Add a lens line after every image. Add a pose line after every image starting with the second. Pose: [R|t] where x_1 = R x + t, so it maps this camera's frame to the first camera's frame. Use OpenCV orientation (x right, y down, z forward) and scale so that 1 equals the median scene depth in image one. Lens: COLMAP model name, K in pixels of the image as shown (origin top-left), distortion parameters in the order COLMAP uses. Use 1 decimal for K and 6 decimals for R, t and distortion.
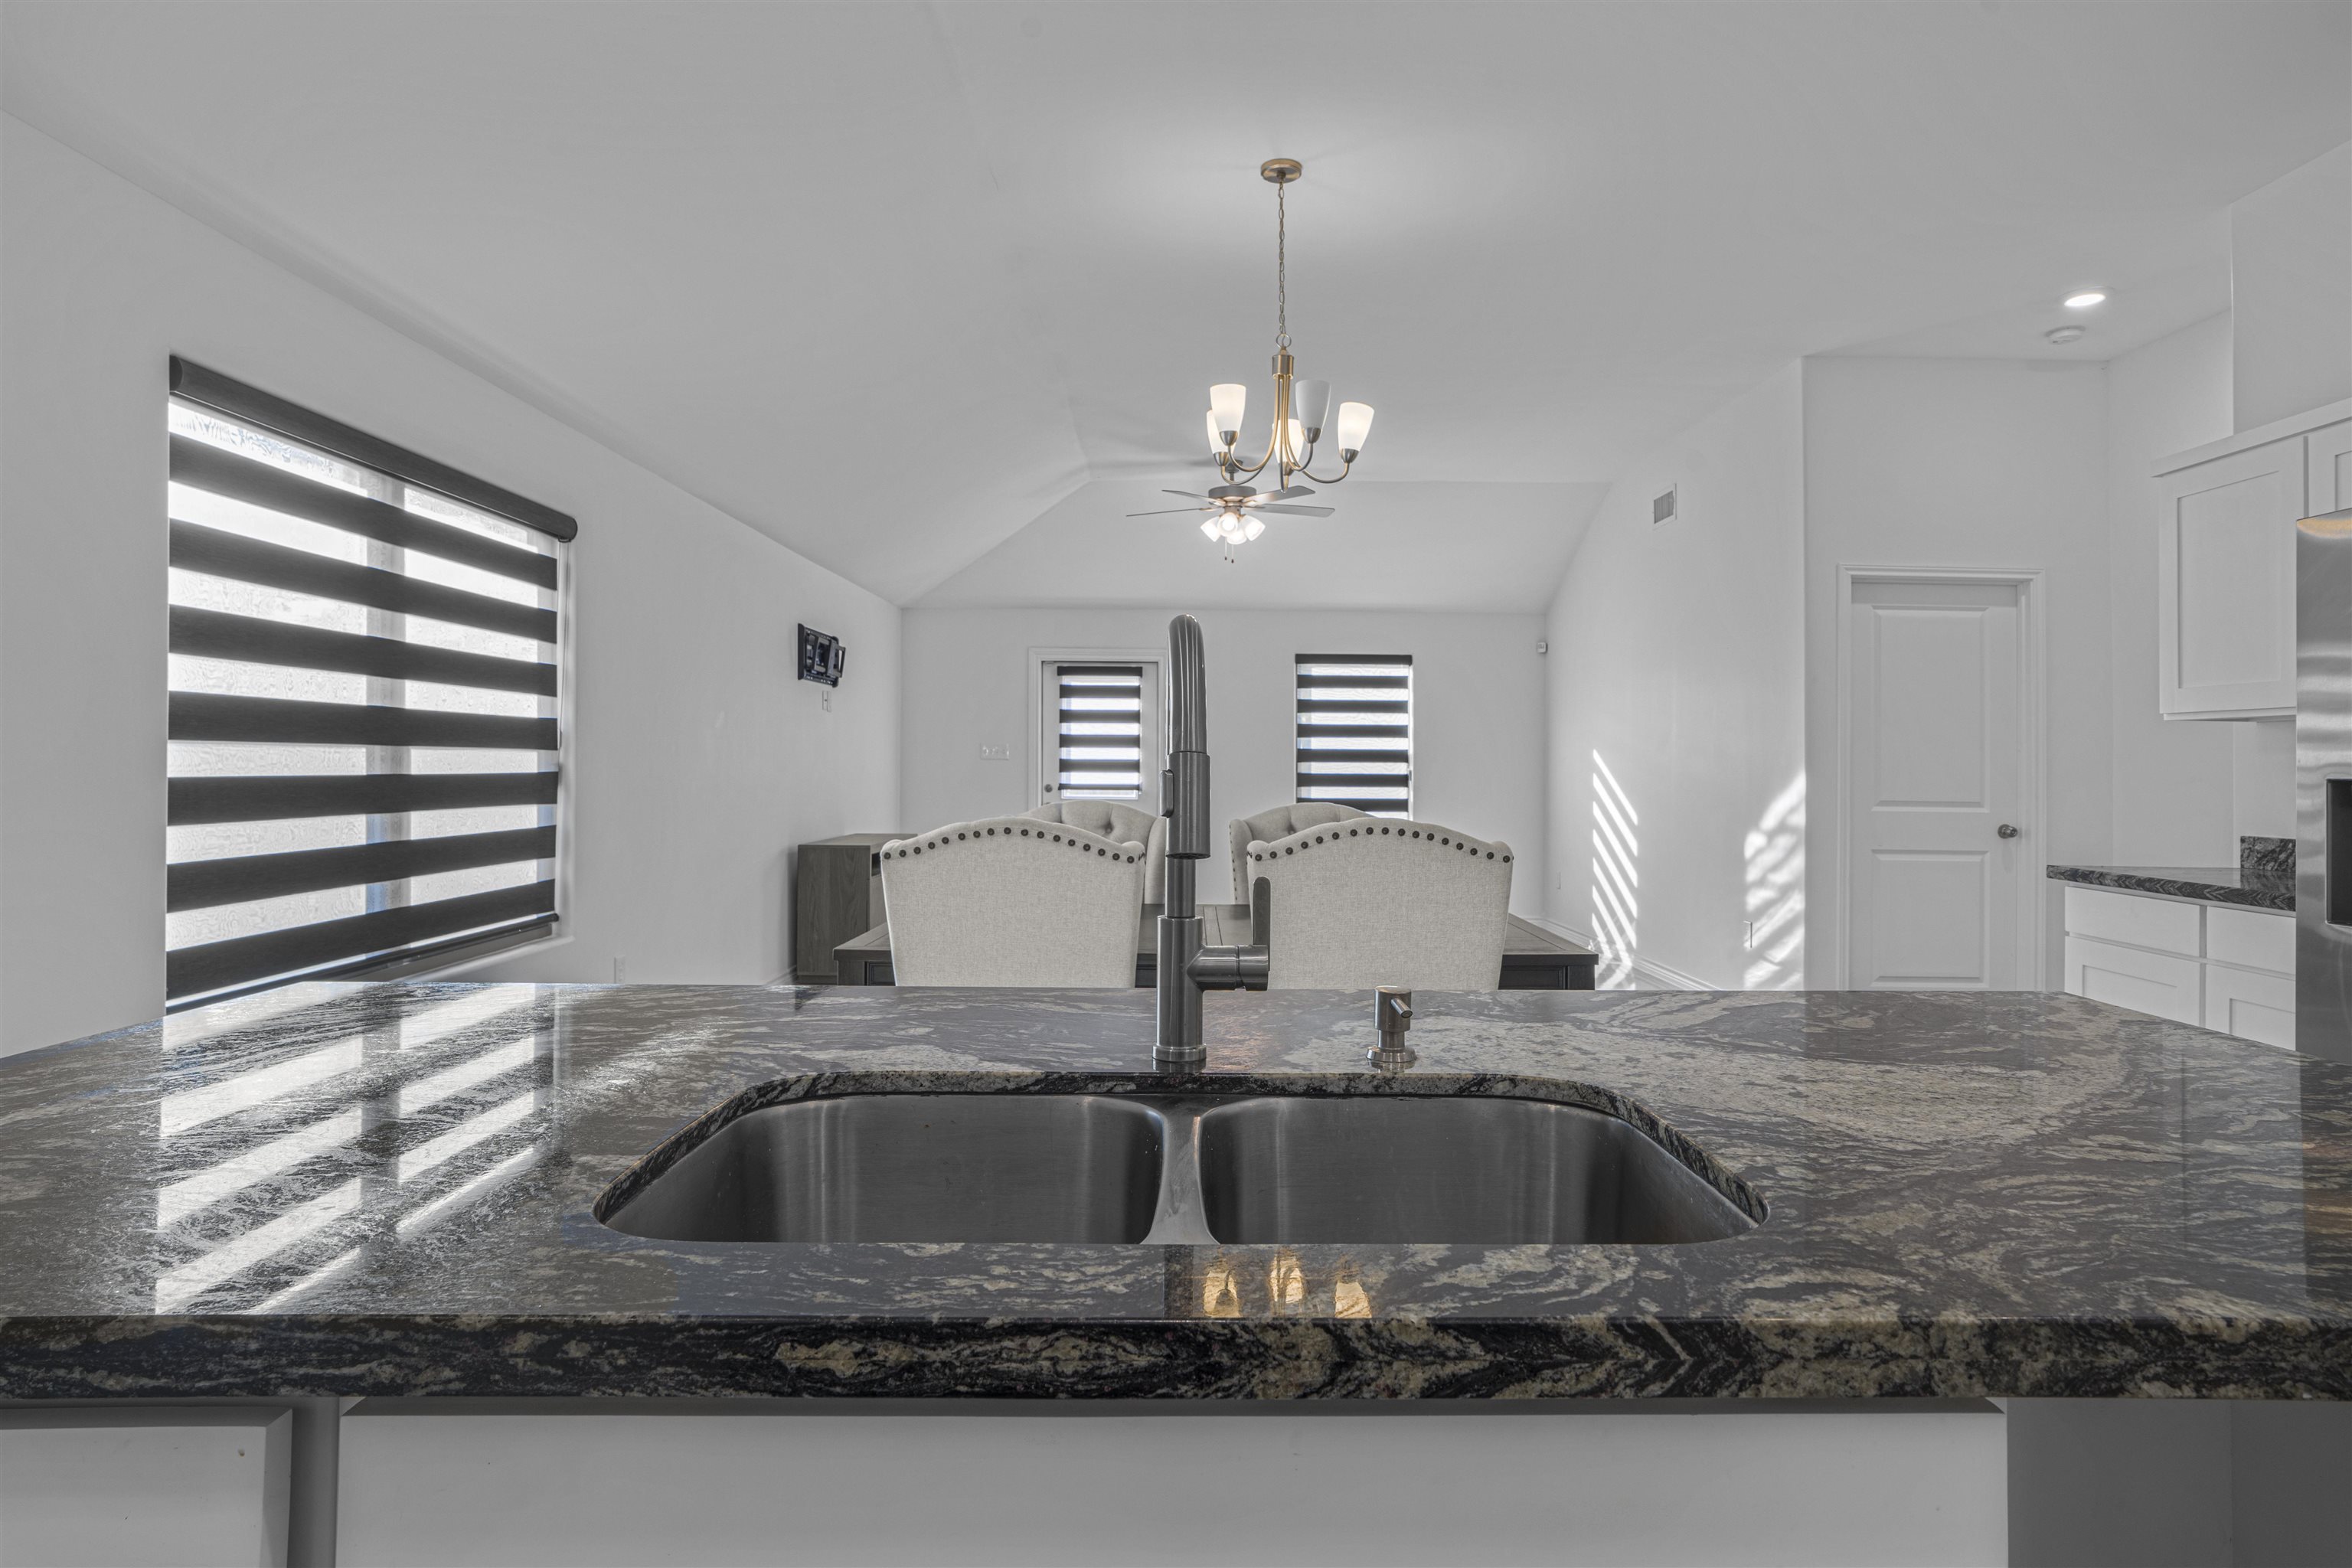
lens RADIAL K [[1243.0, 0, 1182.7], [0, 1243.0, 765.0], [0, 0, 1]] dist [-0.053475, 0.021596]
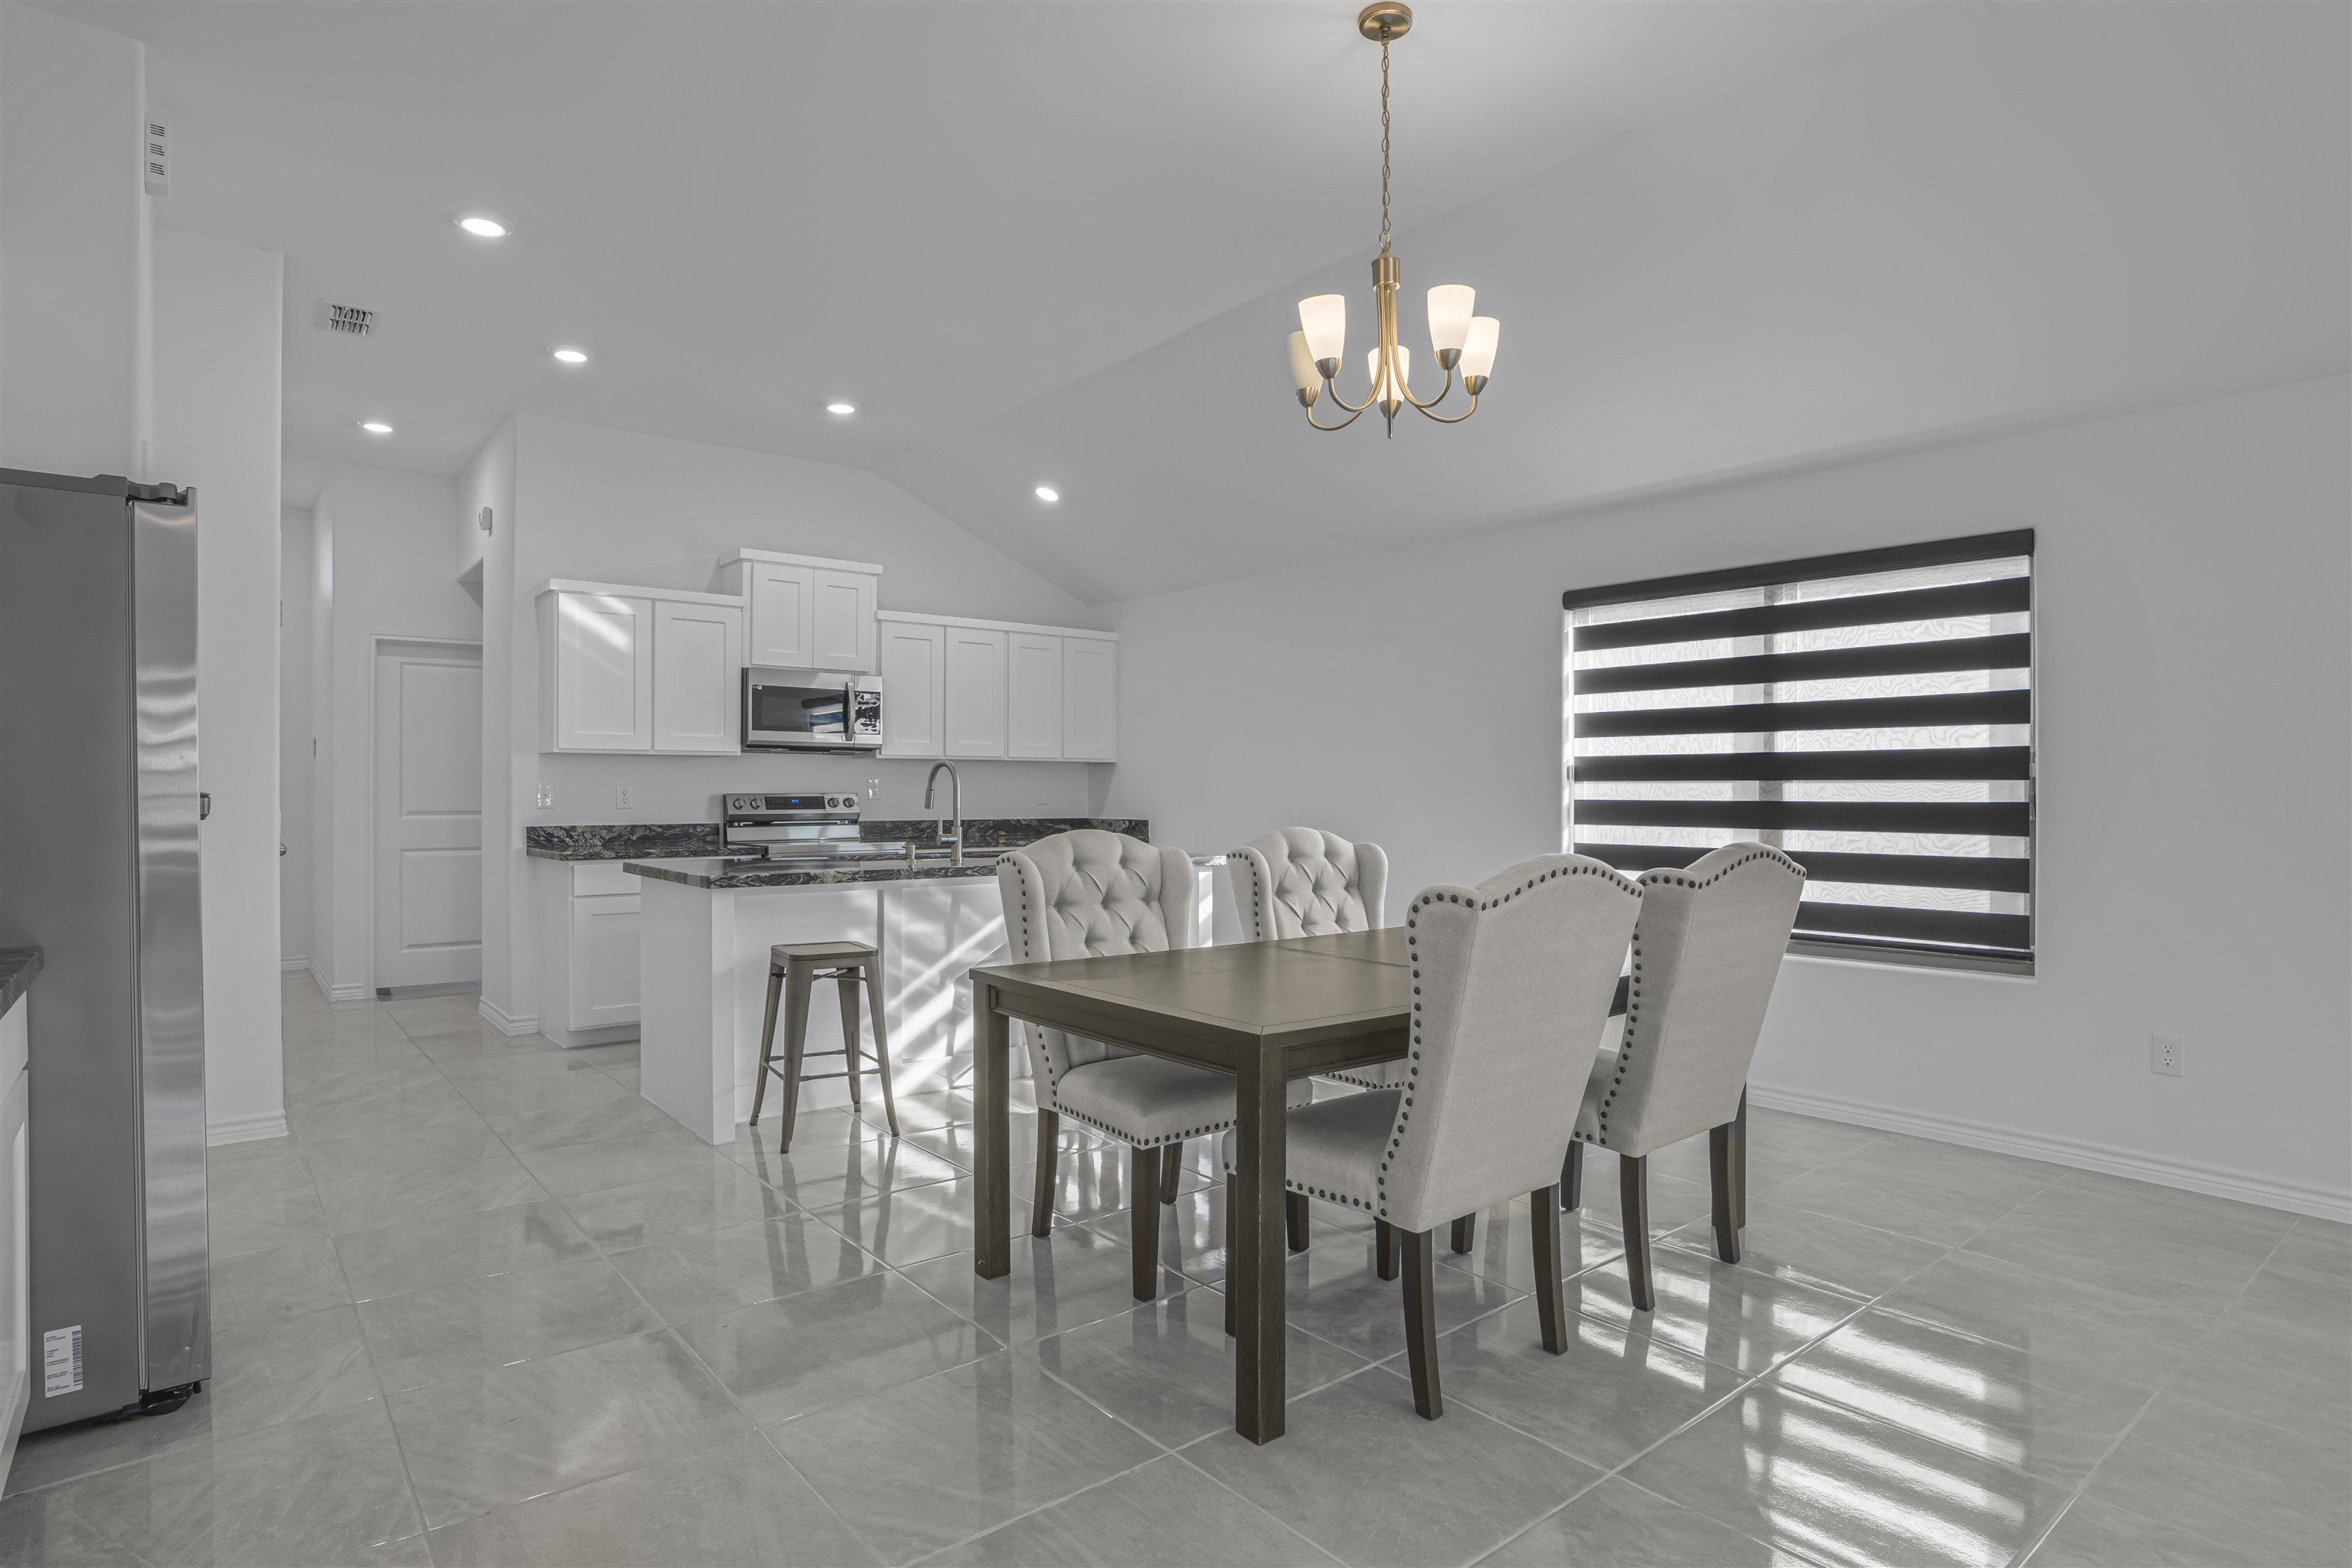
lens RADIAL K [[1243.0, 0, 1171.1], [0, 1243.0, 794.4], [0, 0, 1]] dist [-0.053475, 0.021596]
pose [[-0.778539, -0.010136, -0.627515, 0.355085], [-0.010169, 0.999942, -0.003536, 0.004298], [0.627514, 0.003629, -0.778597, 0.804069]]
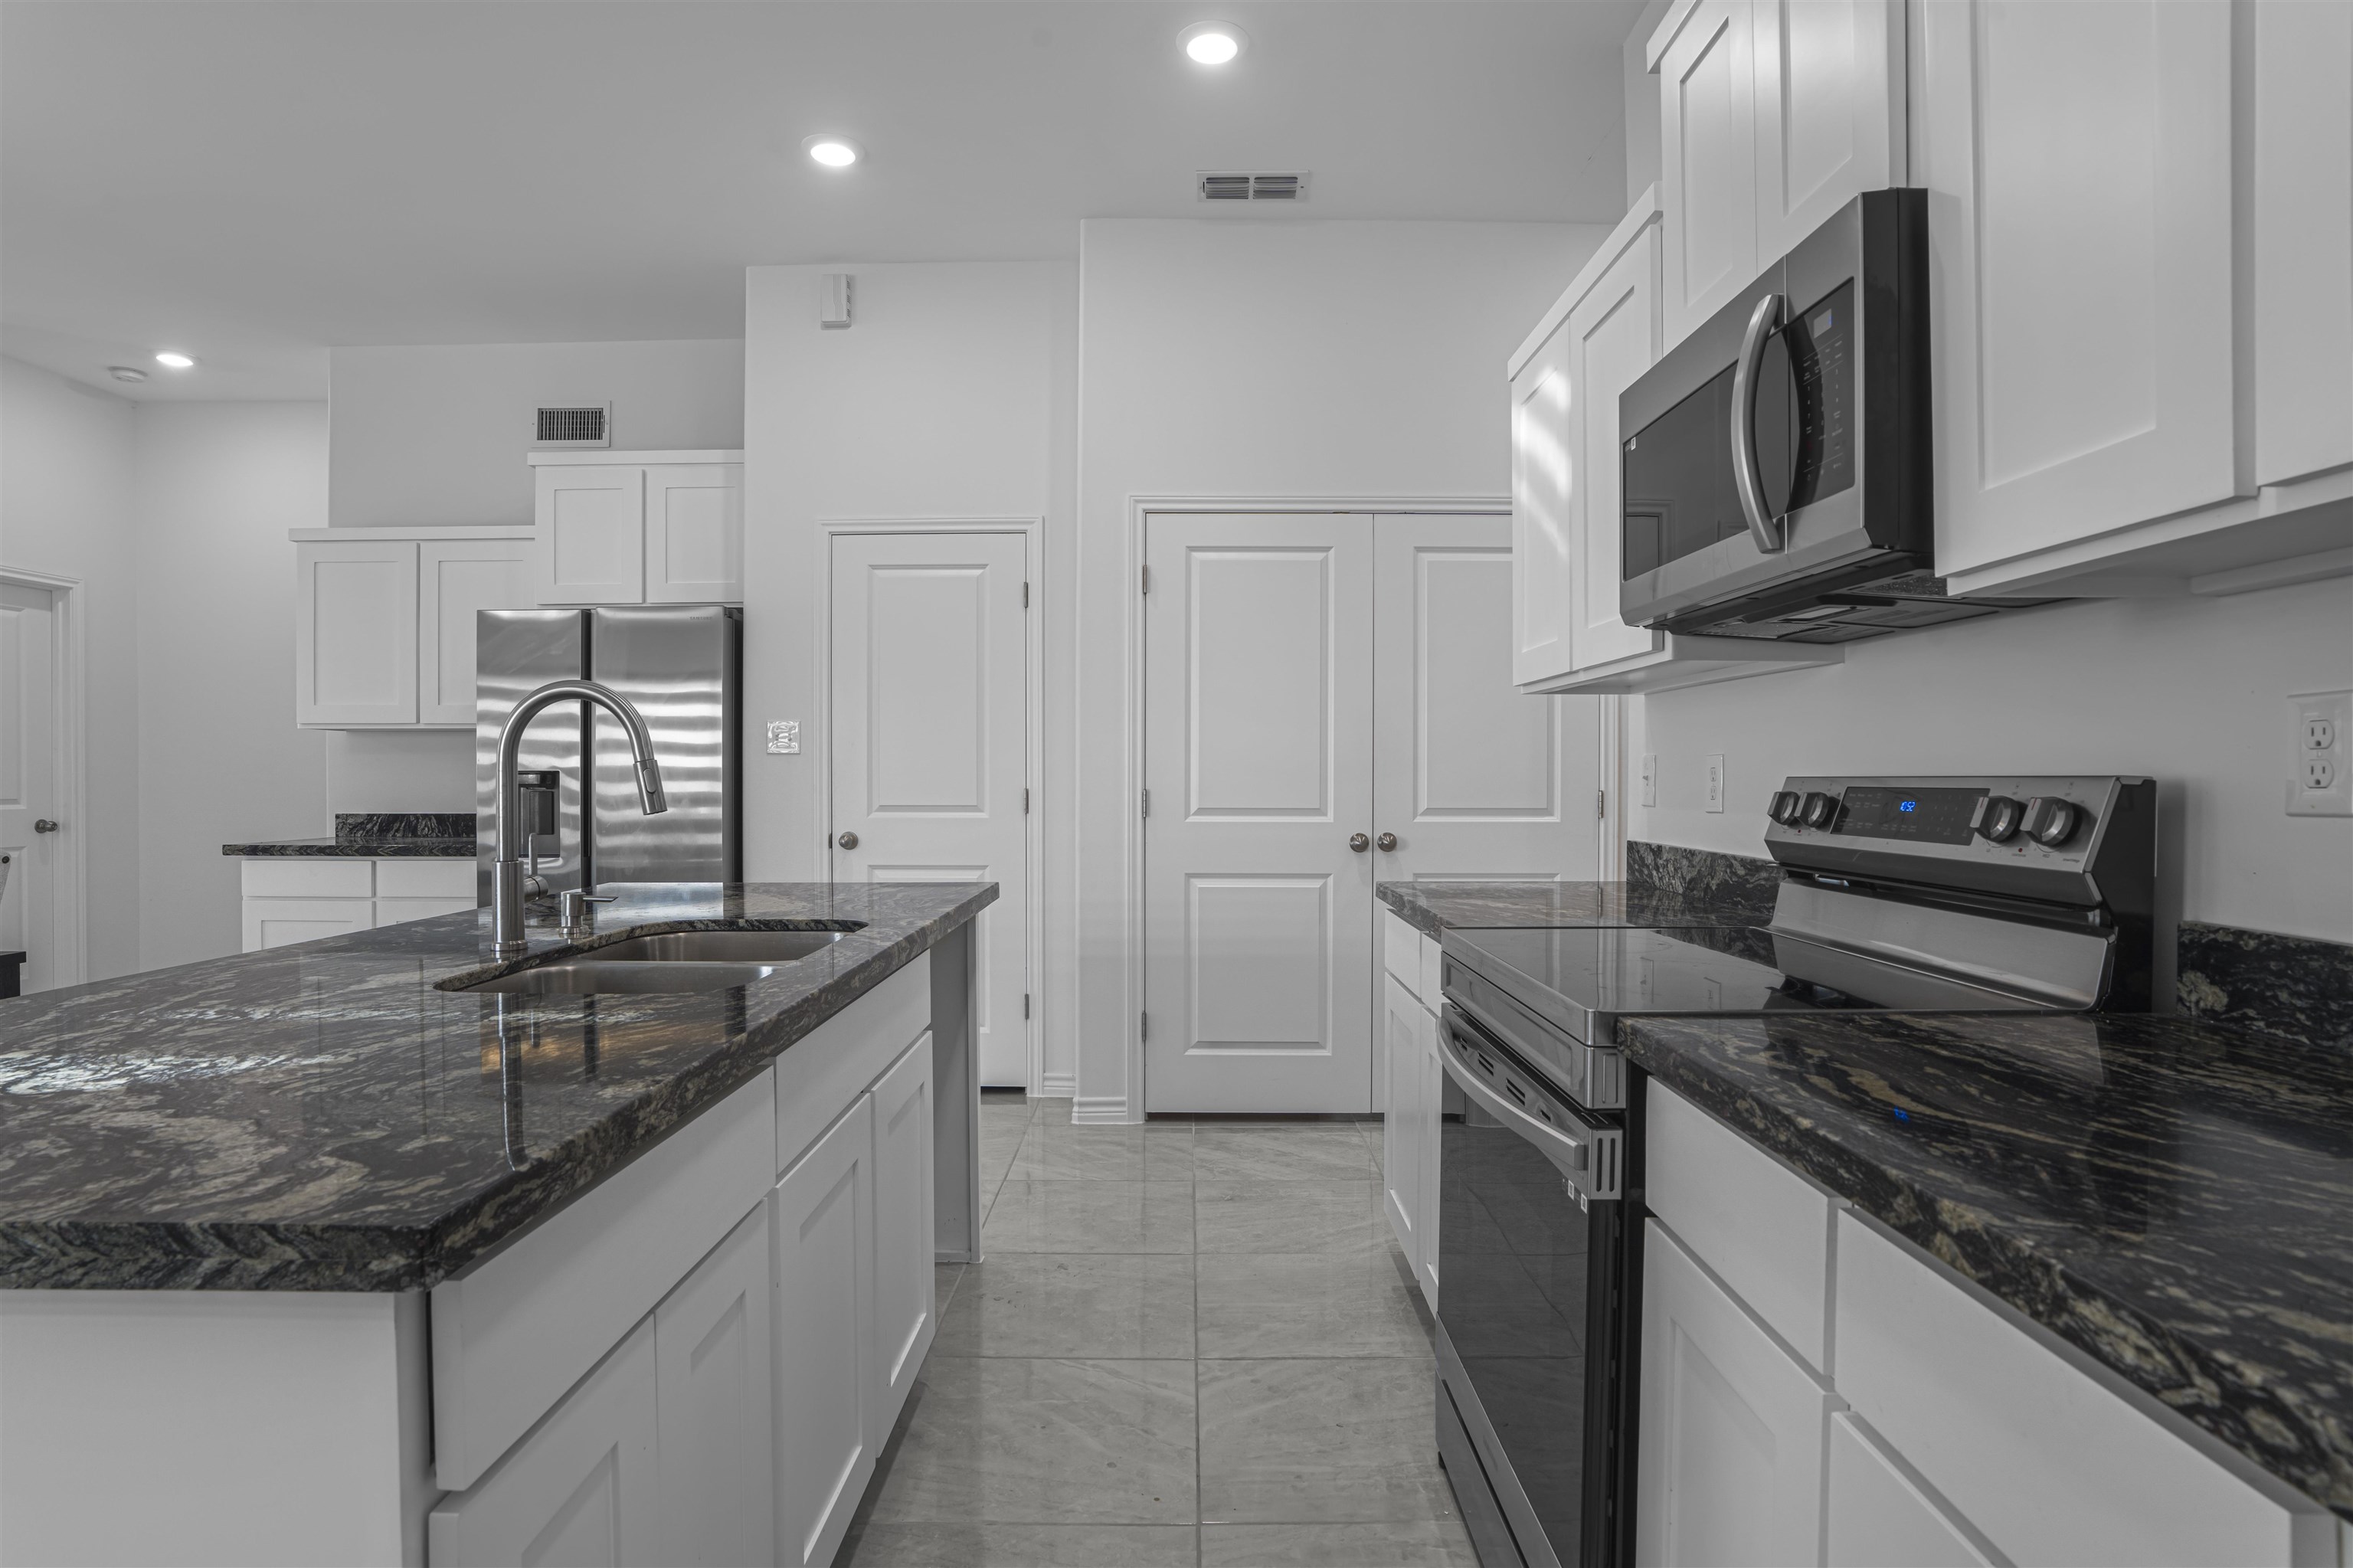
lens RADIAL K [[1243.6, 0, 1179.4], [0, 1243.6, 781.2], [0, 0, 1]] dist [-0.053475, 0.021596]
pose [[0.008579, -0.017915, 0.999803, -0.264196], [0.001989, 0.999838, 0.017899, -0.000604], [-0.999961, 0.001835, 0.008613, 0.020489]]
